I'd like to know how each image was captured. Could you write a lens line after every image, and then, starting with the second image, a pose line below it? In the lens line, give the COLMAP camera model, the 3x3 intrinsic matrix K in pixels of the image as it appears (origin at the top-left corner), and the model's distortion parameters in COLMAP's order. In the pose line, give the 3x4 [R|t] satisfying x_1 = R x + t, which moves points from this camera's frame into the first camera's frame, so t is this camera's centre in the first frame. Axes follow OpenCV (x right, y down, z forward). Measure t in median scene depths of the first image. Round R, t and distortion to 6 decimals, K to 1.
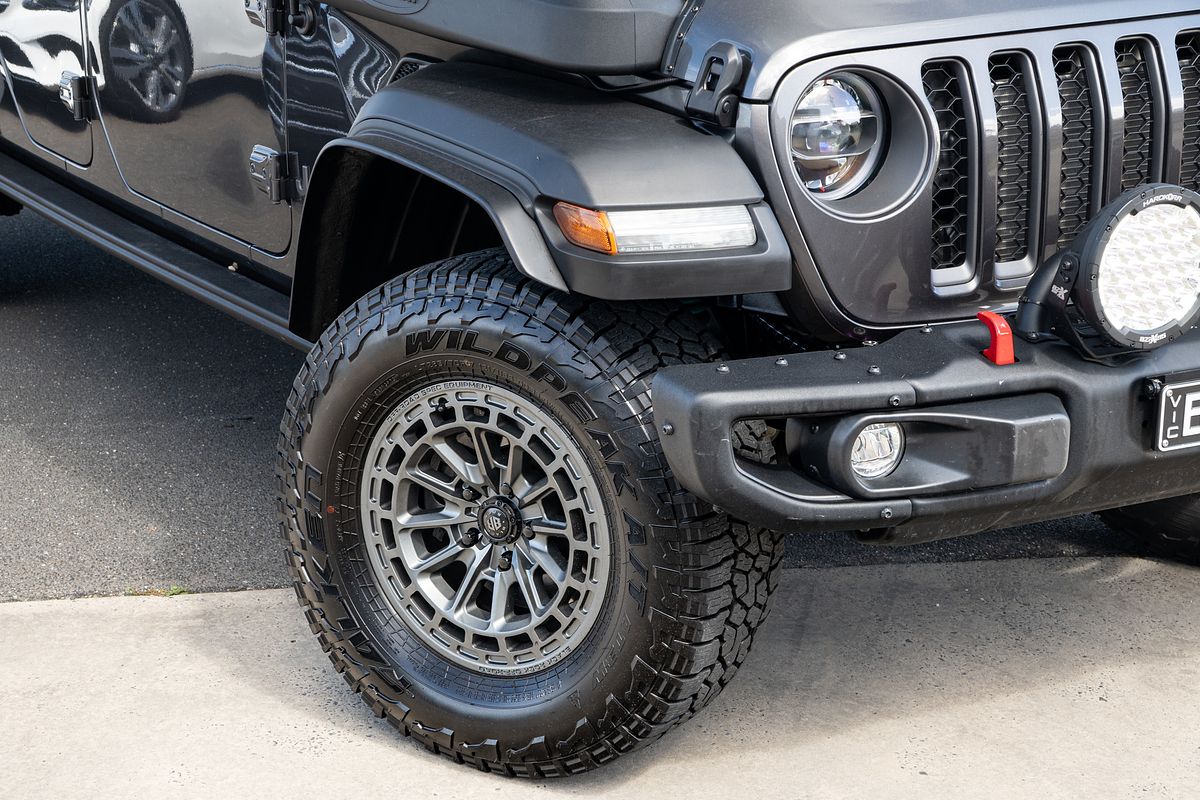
lens RADIAL K [[2370.6, 0, 578.7], [0, 2370.6, 404.3], [0, 0, 1]] dist [0.434433, 0.000000]
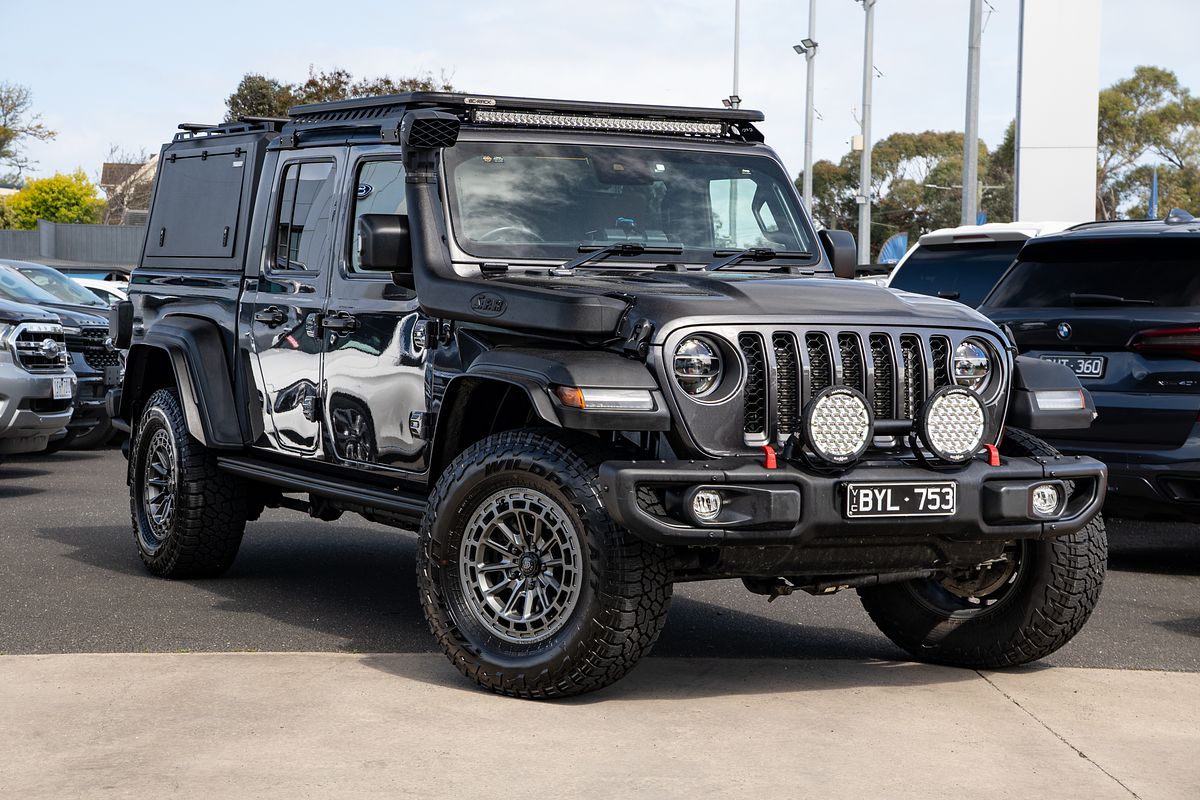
lens RADIAL K [[2478.7, 0, 591.4], [0, 2478.7, 394.9], [0, 0, 1]] dist [0.363497, 0.000000]
pose [[0.998020, 0.021644, -0.059061, 0.137998], [-0.035156, 0.970530, -0.238402, 0.409403], [0.052160, 0.240006, 0.969369, -1.029297]]
